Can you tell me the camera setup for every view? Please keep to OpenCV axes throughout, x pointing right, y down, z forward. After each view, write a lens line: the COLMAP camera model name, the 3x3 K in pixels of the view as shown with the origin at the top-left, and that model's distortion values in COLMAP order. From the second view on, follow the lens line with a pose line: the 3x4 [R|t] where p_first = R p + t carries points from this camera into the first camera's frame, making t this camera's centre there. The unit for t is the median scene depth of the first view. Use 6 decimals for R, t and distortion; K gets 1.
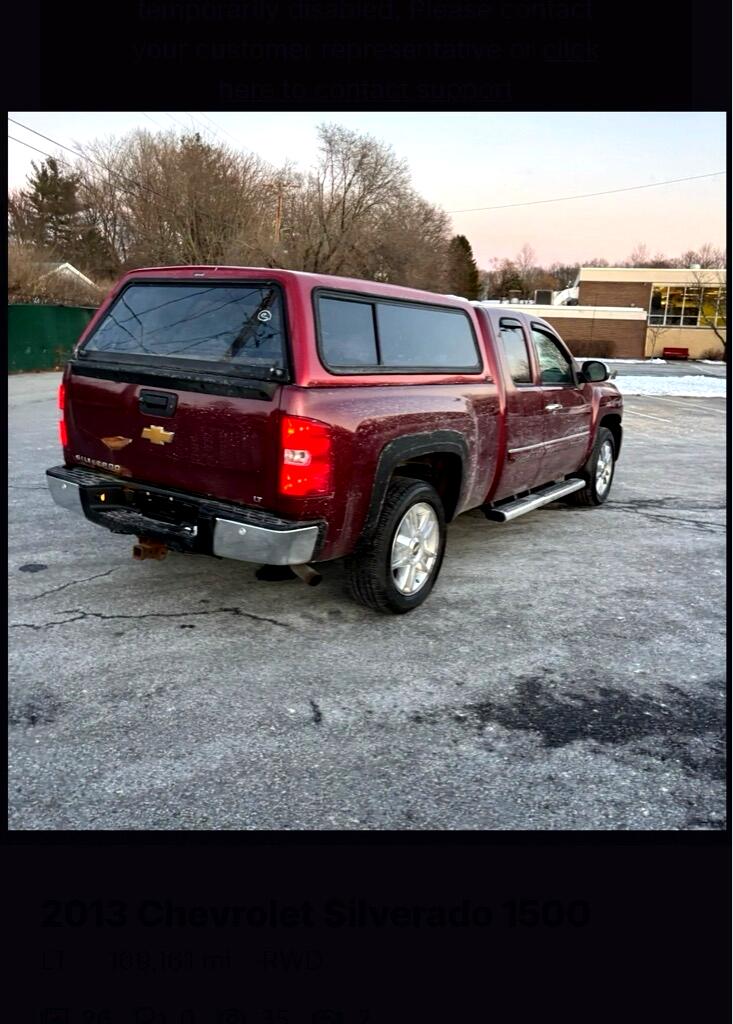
lens RADIAL K [[721.0, 0, 373.2], [0, 721.0, 471.3], [0, 0, 1]] dist [0.027438, -0.004272]
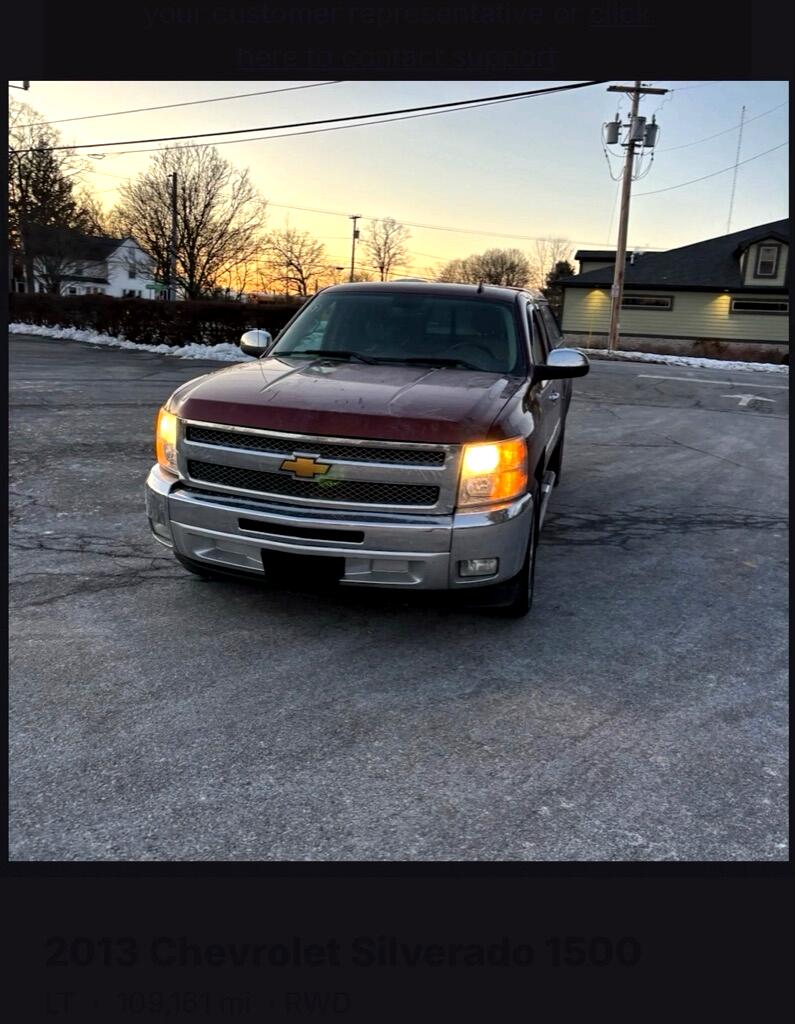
lens RADIAL K [[780.5, 0, 400.3], [0, 780.5, 455.8], [0, 0, 1]] dist [0.042401, -0.021260]
pose [[-0.937726, -0.032983, -0.345807, 0.746847], [-0.156584, 0.928745, 0.336027, -0.559002], [0.310084, 0.369249, -0.876073, 3.051803]]
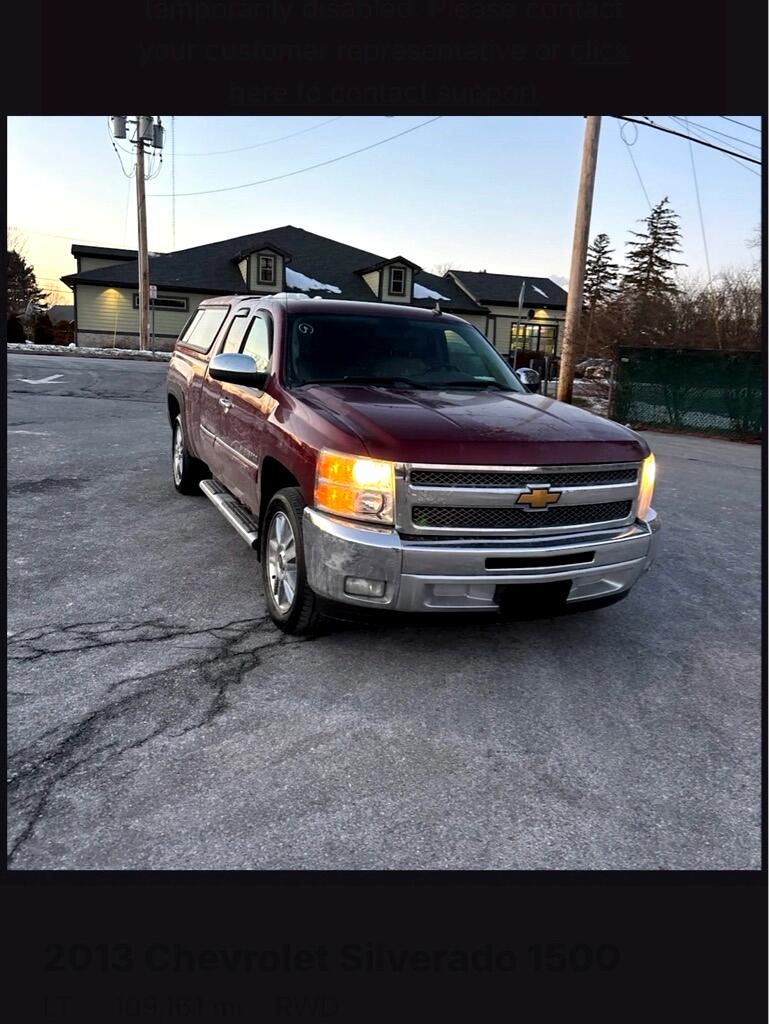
lens RADIAL K [[756.0, 0, 383.2], [0, 756.0, 493.1], [0, 0, 1]] dist [0.035362, -0.006009]
pose [[-0.539992, 0.087894, -0.837068, 1.412283], [-0.243289, 0.935778, 0.255204, -0.408682], [0.805741, 0.341458, -0.483929, 2.489965]]
